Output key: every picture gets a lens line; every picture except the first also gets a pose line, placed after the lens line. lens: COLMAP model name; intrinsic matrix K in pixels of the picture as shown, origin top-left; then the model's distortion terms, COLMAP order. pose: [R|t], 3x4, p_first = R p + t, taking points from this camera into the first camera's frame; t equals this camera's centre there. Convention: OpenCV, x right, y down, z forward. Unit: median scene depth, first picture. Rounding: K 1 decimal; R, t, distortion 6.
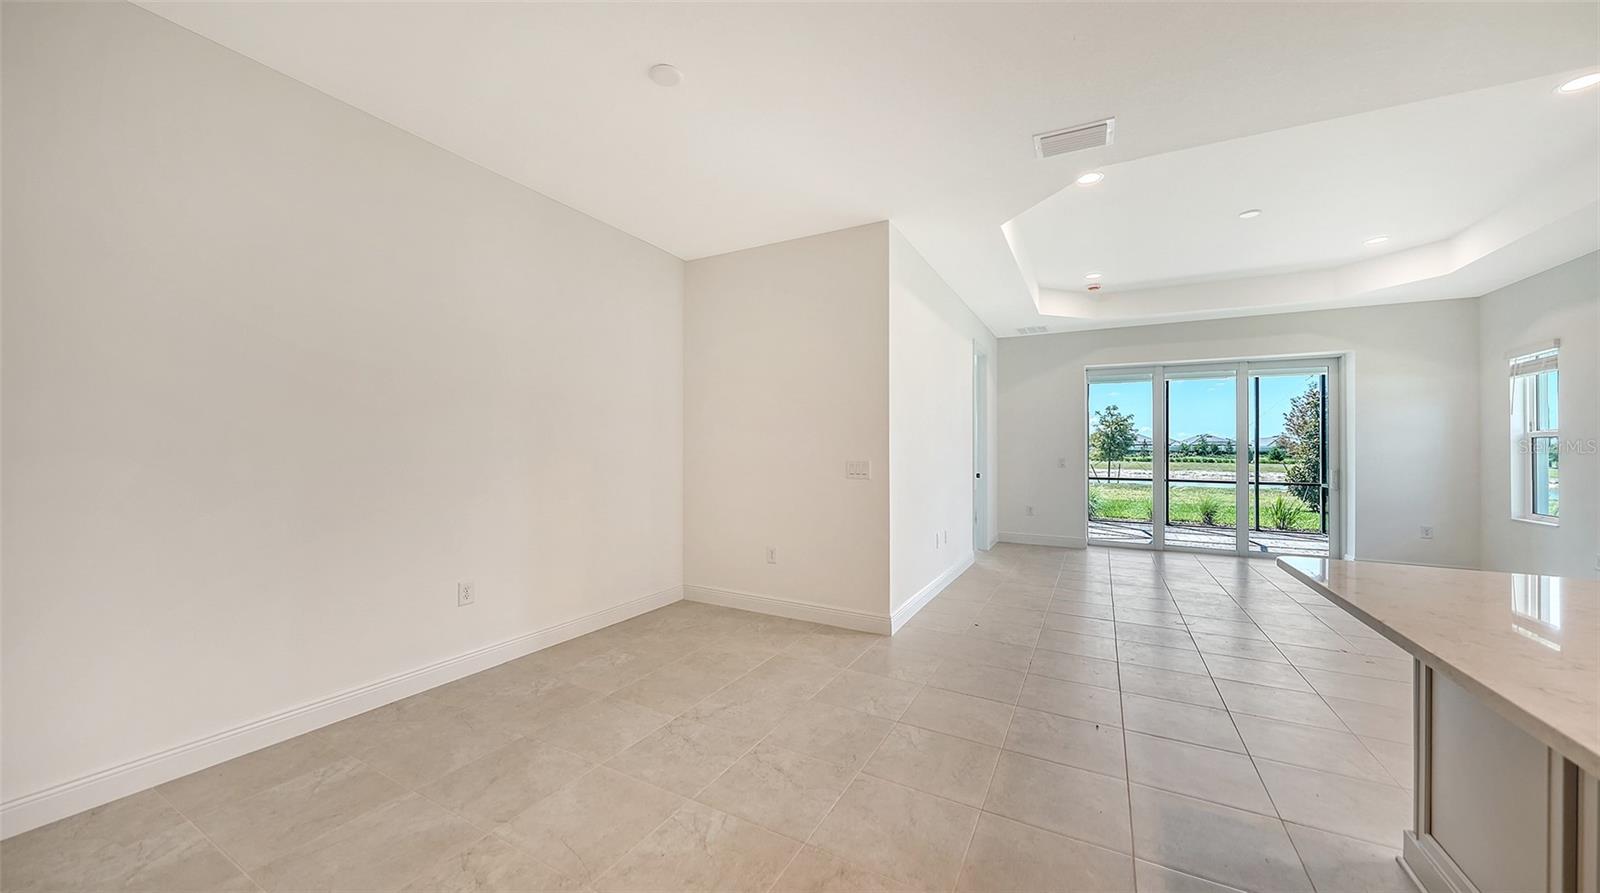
lens RADIAL K [[571.6, 0, 777.7], [0, 571.6, 441.0], [0, 0, 1]] dist [-0.000430, -0.000040]
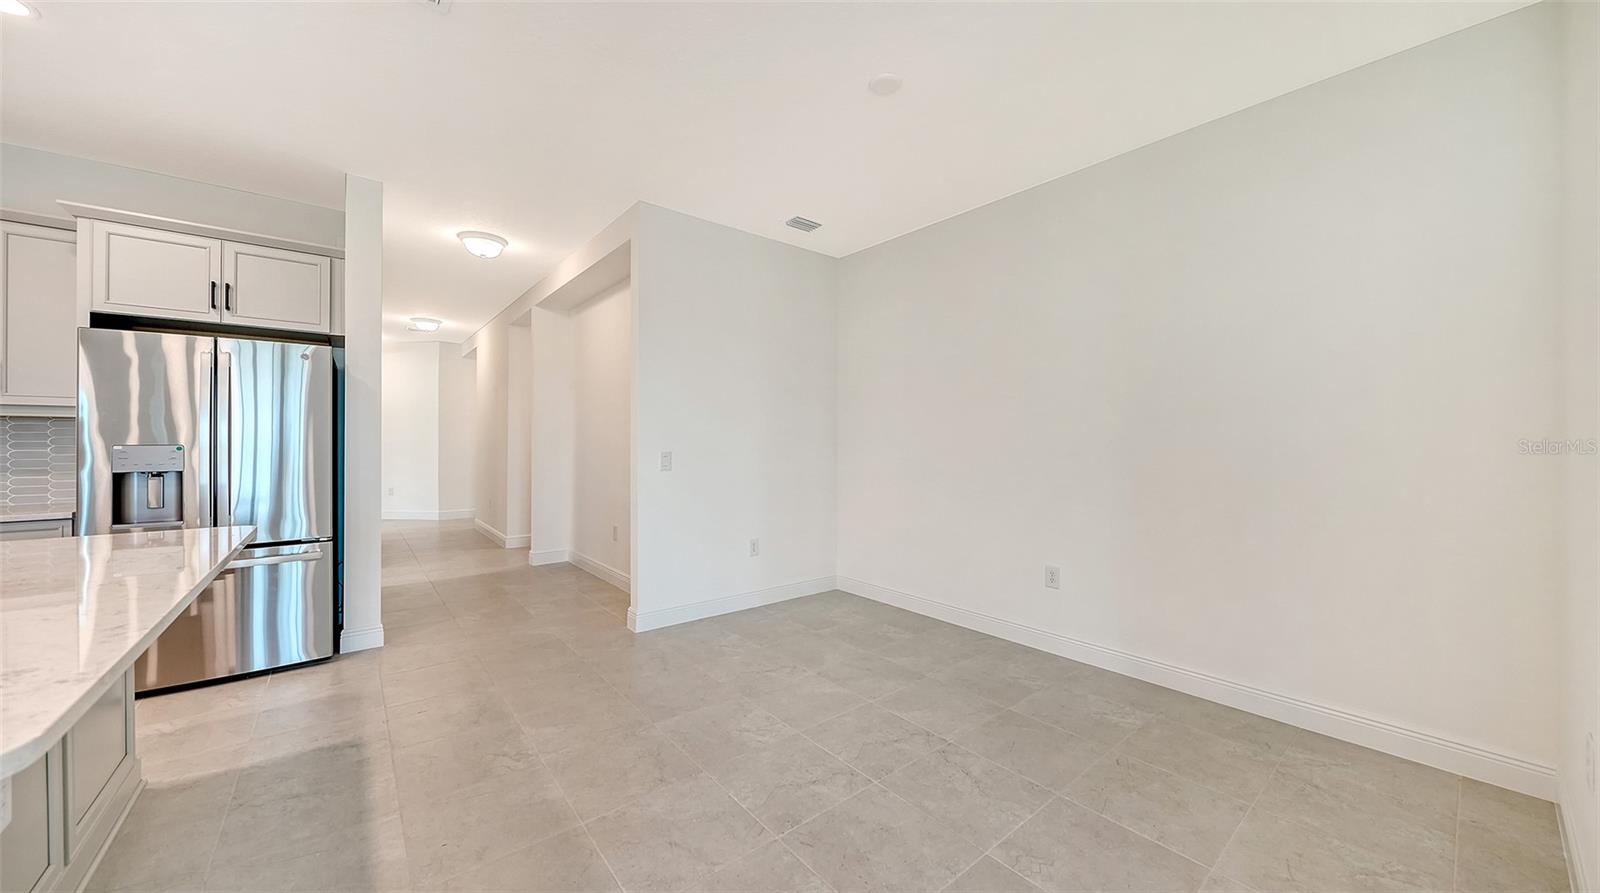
lens RADIAL K [[561.7, 0, 805.7], [0, 561.7, 443.1], [0, 0, 1]] dist [-0.000492, -0.000121]
pose [[-0.360716, -0.008750, -0.932635, 0.737026], [0.004911, 0.999924, -0.011280, 0.025164], [0.932663, -0.008649, -0.360646, 1.122514]]
